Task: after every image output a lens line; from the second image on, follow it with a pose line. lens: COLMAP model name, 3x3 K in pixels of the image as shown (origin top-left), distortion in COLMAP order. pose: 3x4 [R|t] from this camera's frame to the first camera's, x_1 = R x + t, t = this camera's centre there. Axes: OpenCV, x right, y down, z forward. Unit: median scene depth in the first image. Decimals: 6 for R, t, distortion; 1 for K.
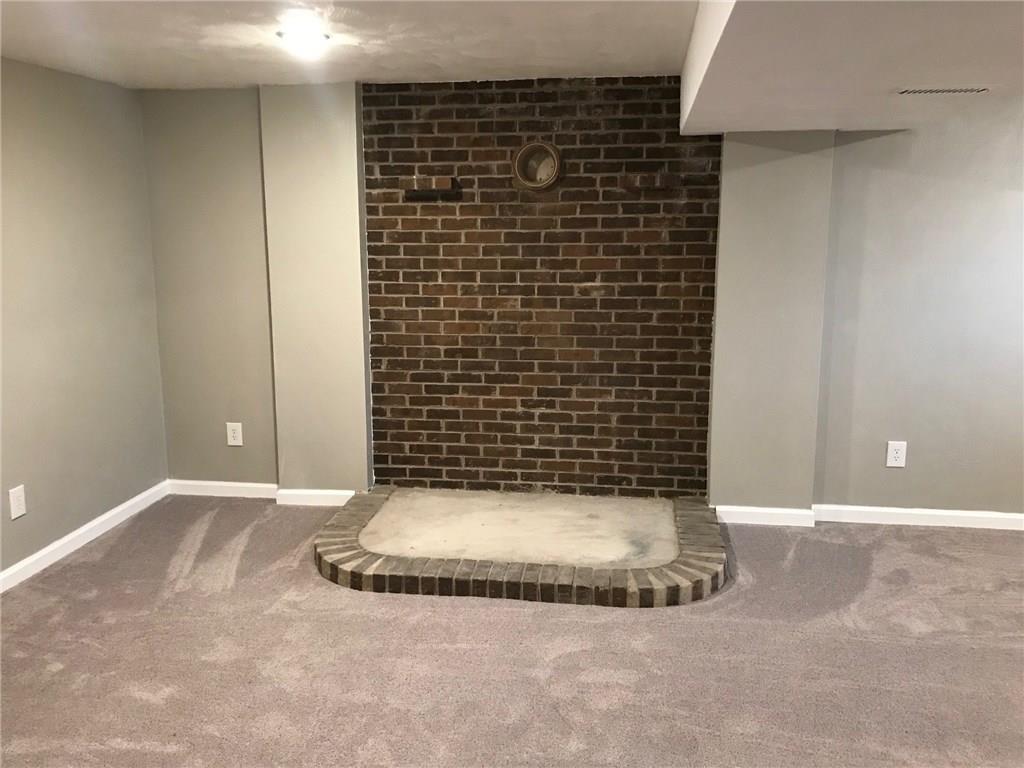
lens RADIAL K [[839.1, 0, 515.3], [0, 839.1, 385.4], [0, 0, 1]] dist [0.050399, -0.051934]
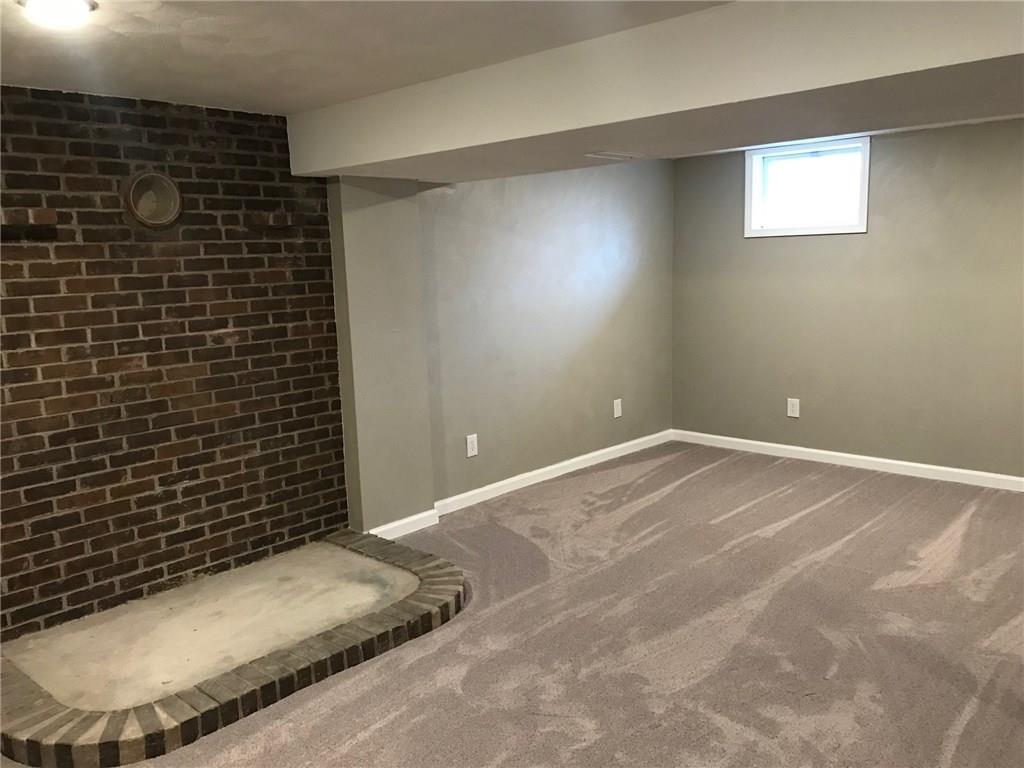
lens RADIAL K [[839.1, 0, 519.4], [0, 839.1, 379.0], [0, 0, 1]] dist [0.050399, -0.051934]
pose [[0.560534, -0.134867, 0.817076, -0.484269], [0.197465, 0.979957, 0.026286, -0.031368], [-0.804244, 0.146610, 0.575931, 0.230848]]
